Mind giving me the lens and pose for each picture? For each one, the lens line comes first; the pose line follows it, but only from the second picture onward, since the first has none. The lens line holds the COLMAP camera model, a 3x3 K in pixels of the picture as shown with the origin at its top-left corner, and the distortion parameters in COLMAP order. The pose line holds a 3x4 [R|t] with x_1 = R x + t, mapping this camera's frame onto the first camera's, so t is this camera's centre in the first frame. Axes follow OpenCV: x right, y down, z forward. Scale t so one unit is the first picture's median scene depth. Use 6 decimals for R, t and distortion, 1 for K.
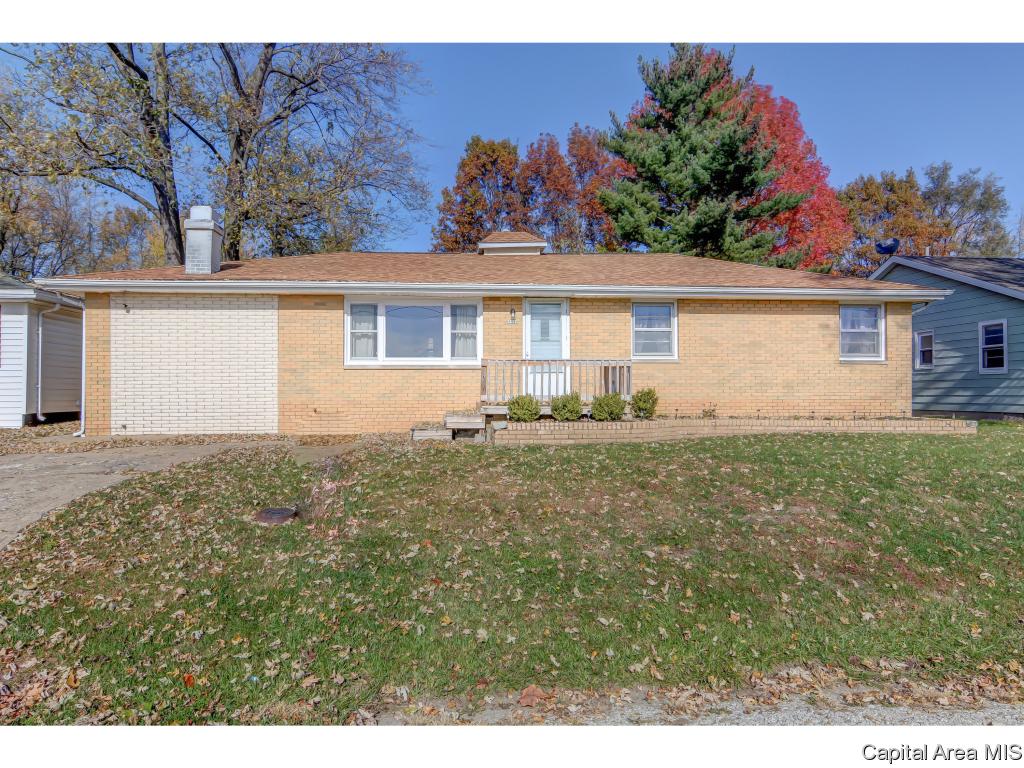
lens RADIAL K [[657.0, 0, 512.0], [0, 657.0, 384.0], [0, 0, 1]] dist [-0.007933, -0.003217]
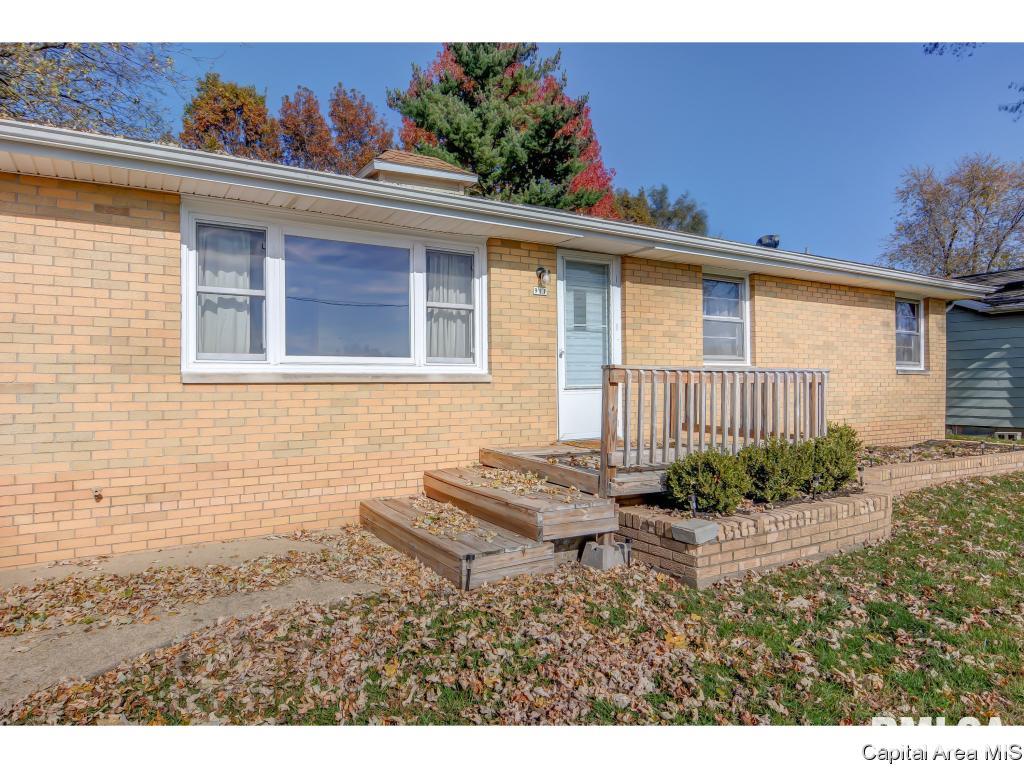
lens RADIAL K [[619.3, 0, 512.0], [0, 619.3, 384.0], [0, 0, 1]] dist [-0.000985, -0.002769]
pose [[0.895872, -0.001561, 0.444309, -0.232251], [-0.004279, 0.999917, 0.012142, -0.026361], [-0.444291, -0.012779, 0.895791, 0.553373]]
